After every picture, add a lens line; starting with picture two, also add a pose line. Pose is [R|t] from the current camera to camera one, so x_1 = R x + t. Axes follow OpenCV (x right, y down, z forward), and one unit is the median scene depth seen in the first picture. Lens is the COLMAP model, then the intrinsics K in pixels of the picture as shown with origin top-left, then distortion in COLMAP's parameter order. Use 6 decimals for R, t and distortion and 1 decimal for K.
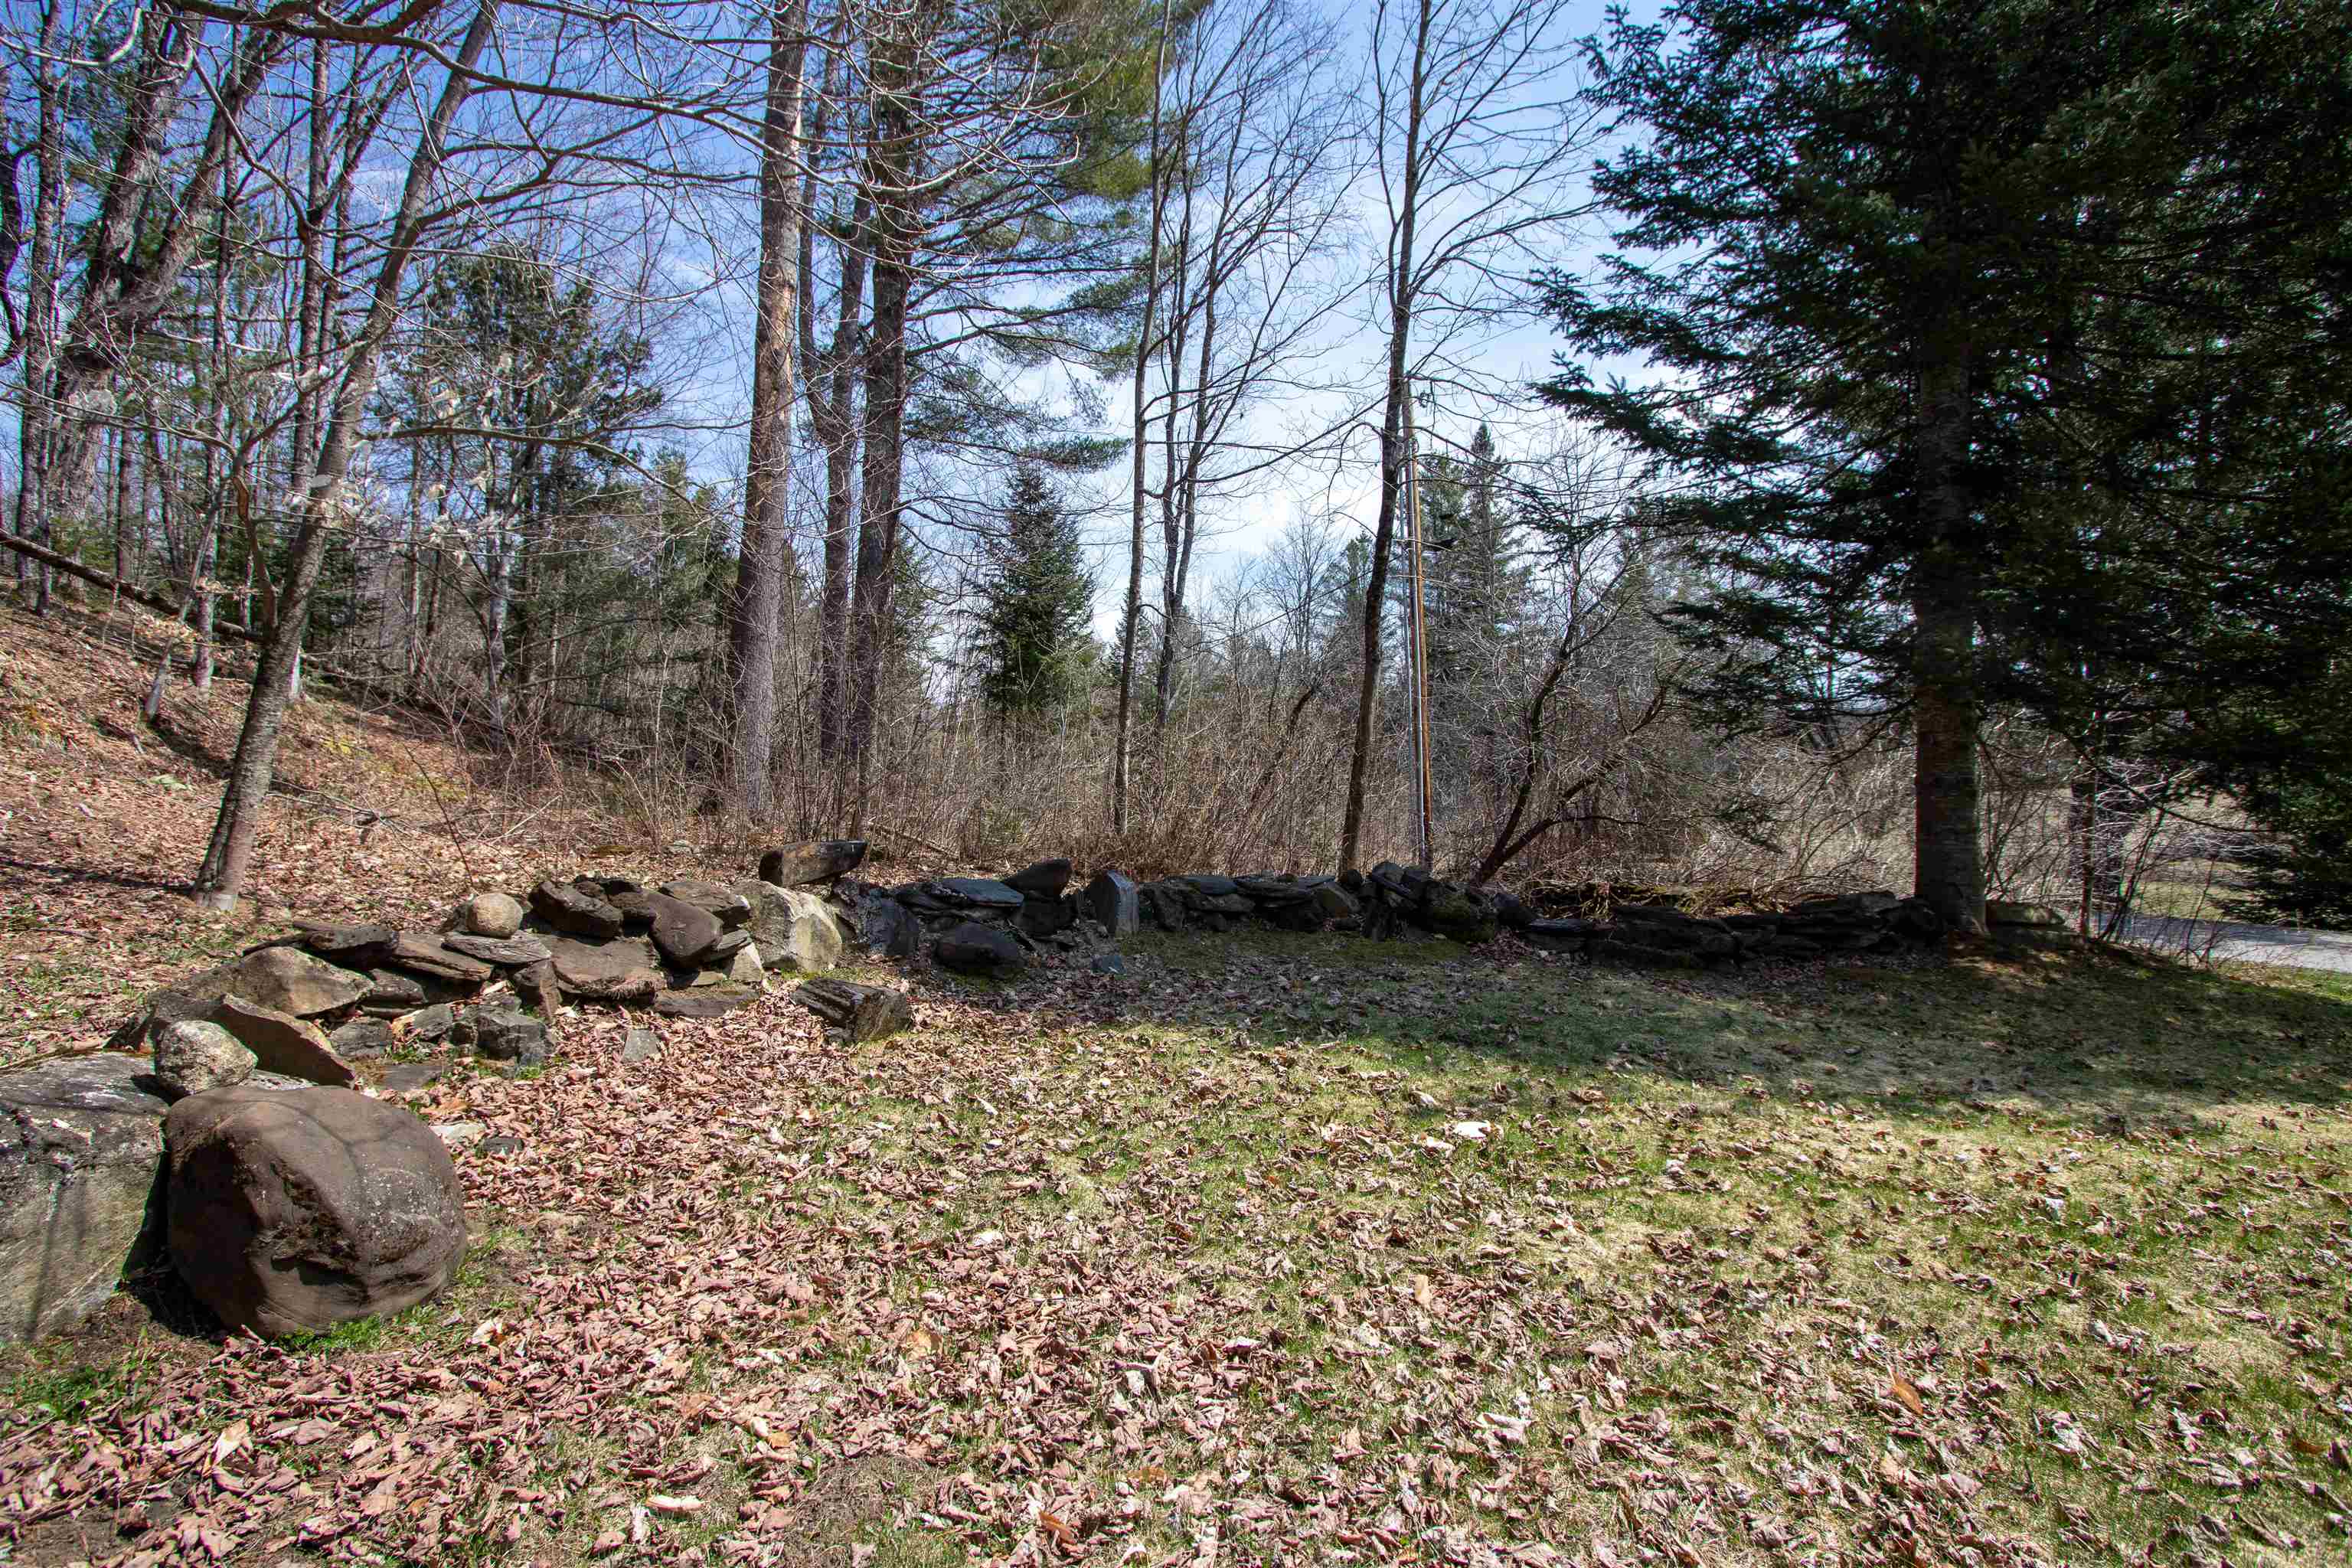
lens RADIAL K [[1085.1, 0, 1174.7], [0, 1085.1, 766.0], [0, 0, 1]] dist [-0.012799, 0.001762]
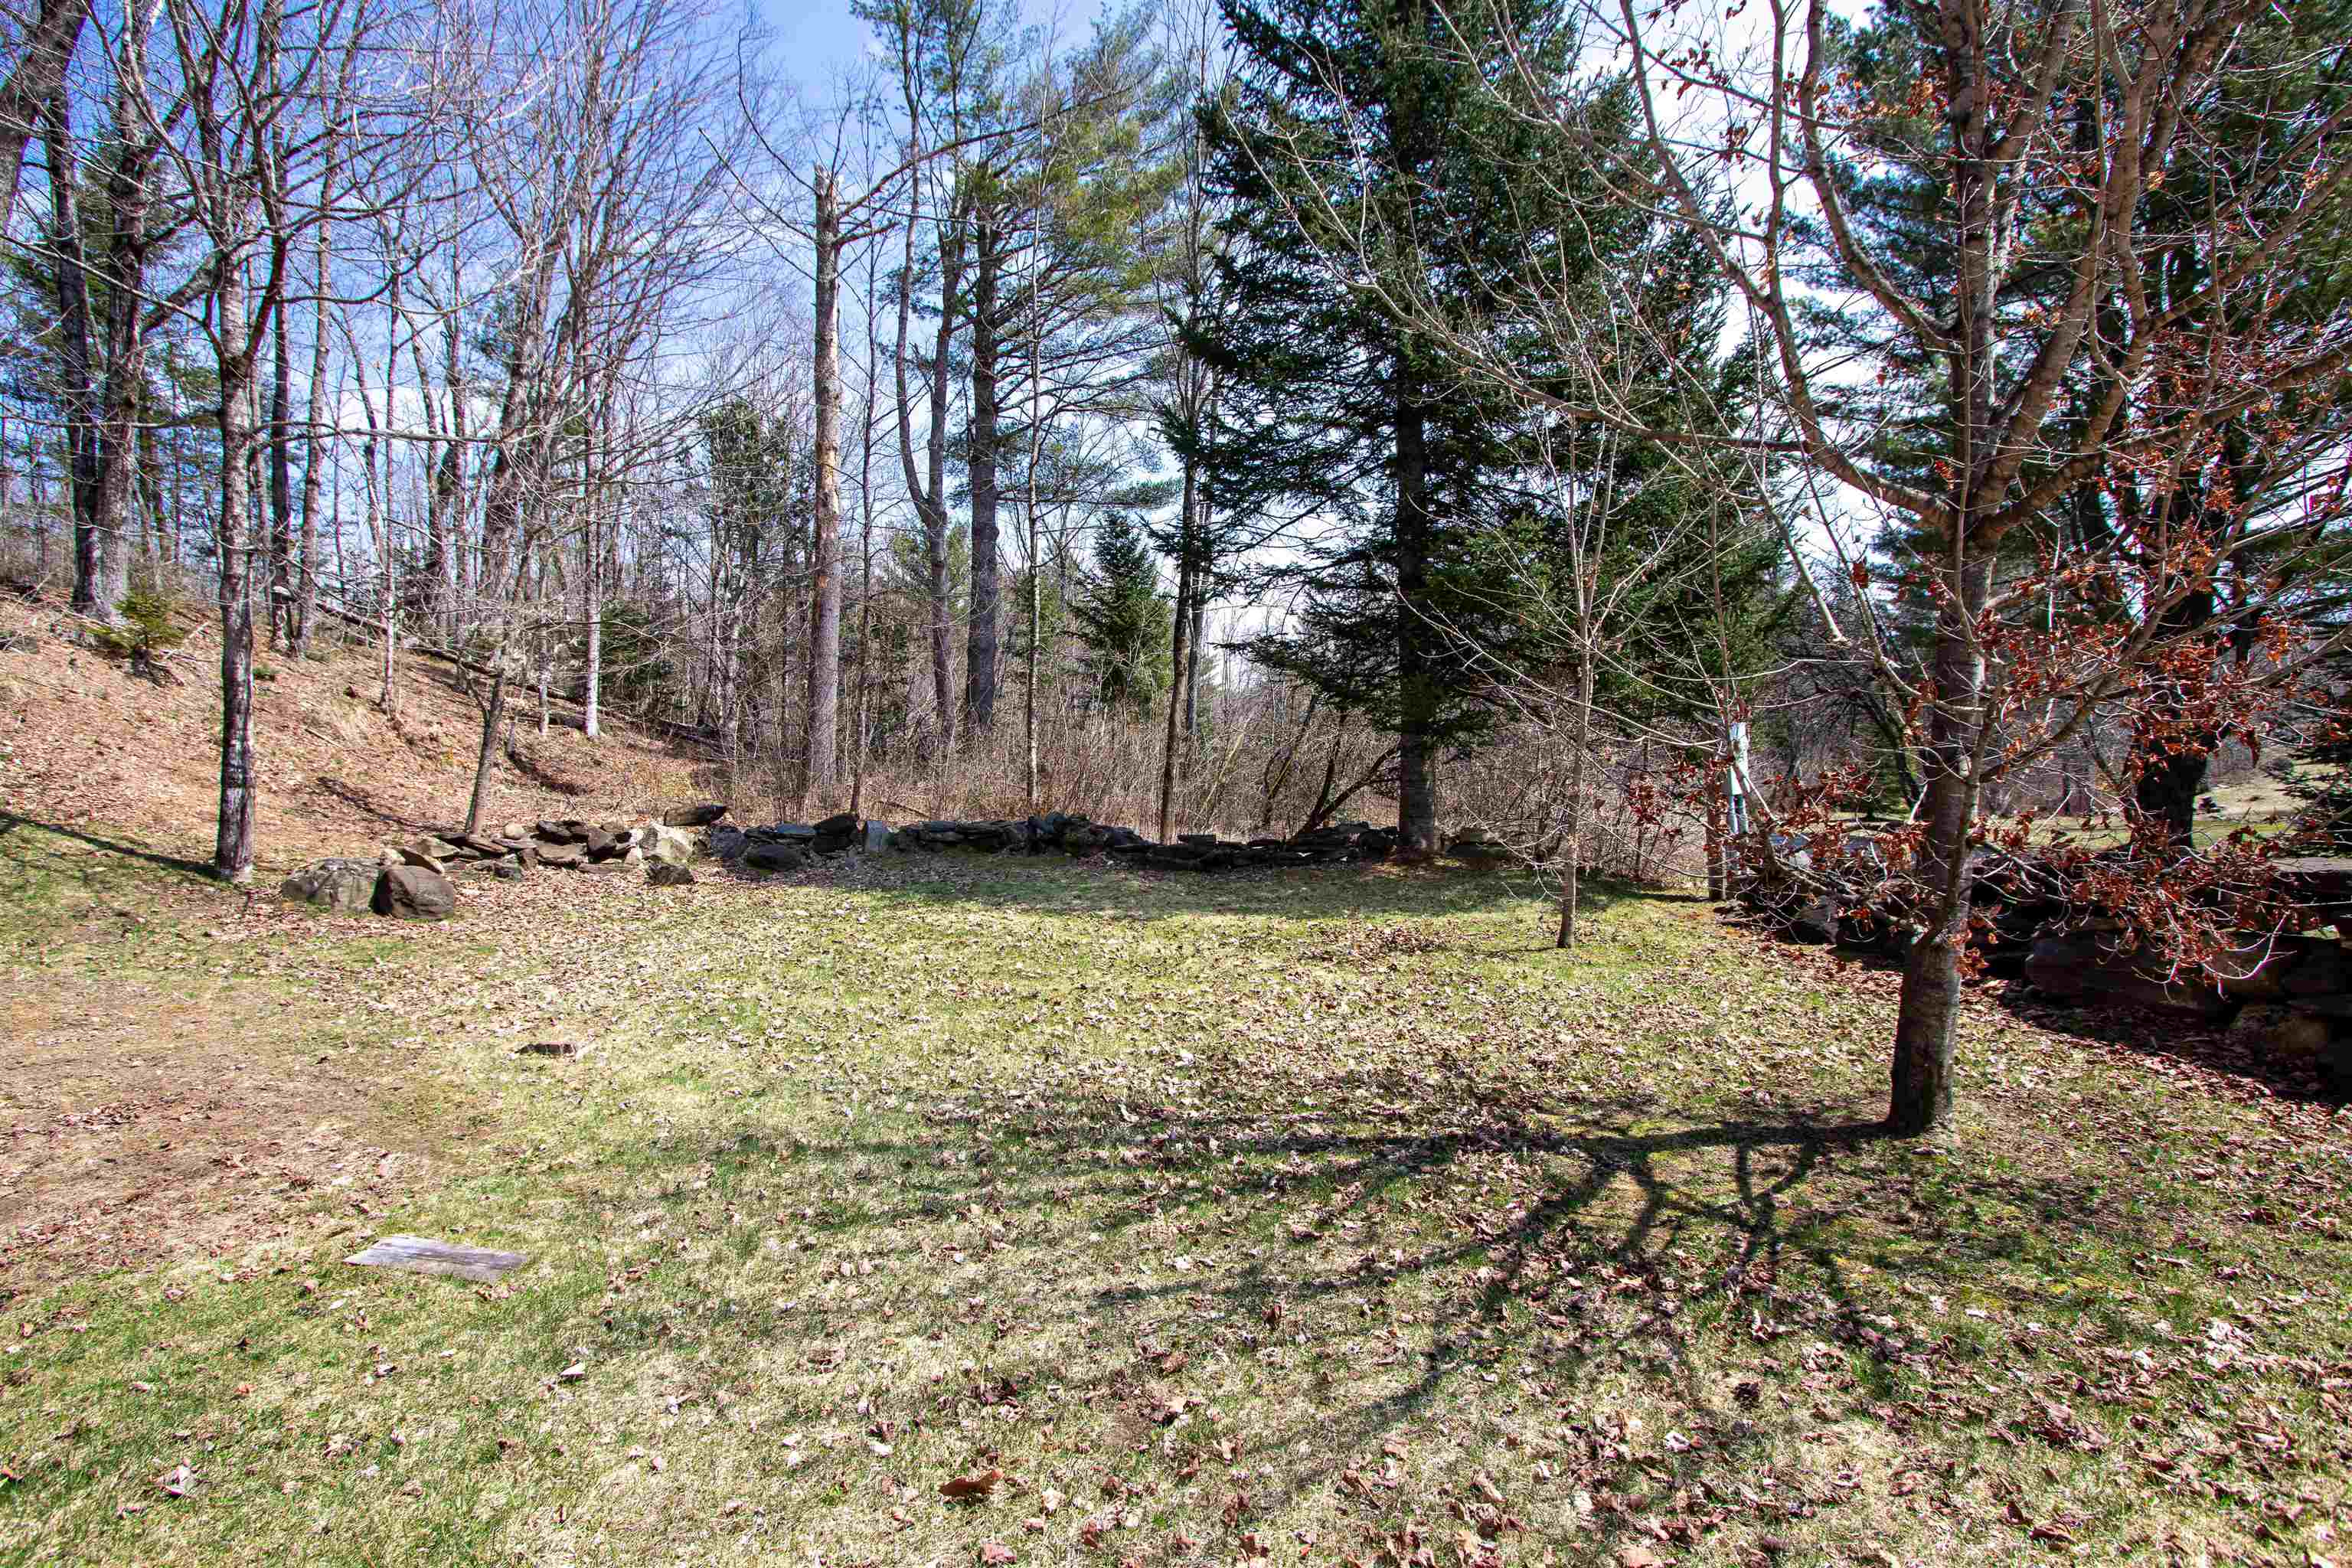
lens RADIAL K [[1129.8, 0, 1176.0], [0, 1129.8, 784.0], [0, 0, 1]] dist [-0.012958, 0.000318]
pose [[0.950382, -0.034228, -0.309198, 1.682492], [0.044938, 0.998609, 0.027579, 0.011266], [0.307824, -0.040105, 0.950598, -1.085860]]
